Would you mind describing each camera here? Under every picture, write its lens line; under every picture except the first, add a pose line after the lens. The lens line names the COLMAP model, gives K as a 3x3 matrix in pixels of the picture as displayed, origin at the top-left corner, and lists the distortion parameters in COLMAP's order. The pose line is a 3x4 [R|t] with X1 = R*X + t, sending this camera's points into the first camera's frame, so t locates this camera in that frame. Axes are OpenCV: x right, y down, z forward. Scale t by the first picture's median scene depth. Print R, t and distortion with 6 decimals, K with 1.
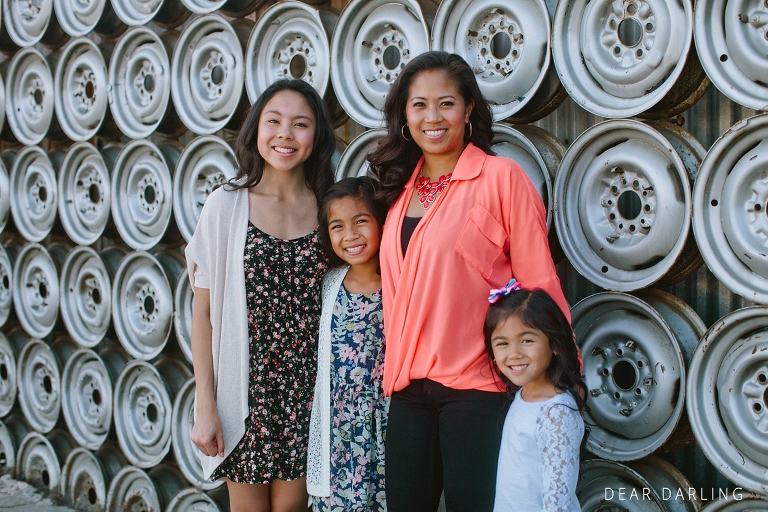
lens RADIAL K [[1111.1, 0, 384.0], [0, 1111.1, 256.0], [0, 0, 1]] dist [-0.179288, 0.340902]
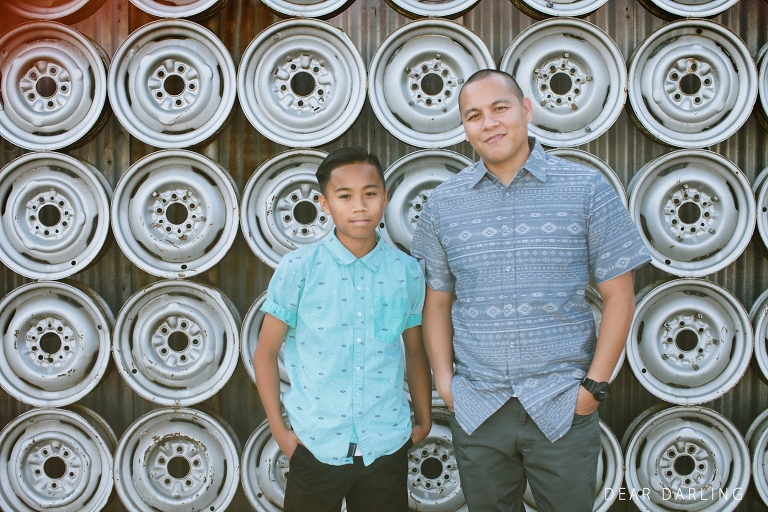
lens RADIAL K [[1111.1, 0, 384.0], [0, 1111.1, 256.0], [0, 0, 1]] dist [-0.179288, 0.340902]
pose [[0.705976, -0.043637, 0.706890, -0.899046], [0.055737, 0.998428, 0.005969, -0.020469], [-0.706039, 0.035186, 0.707299, 0.291075]]
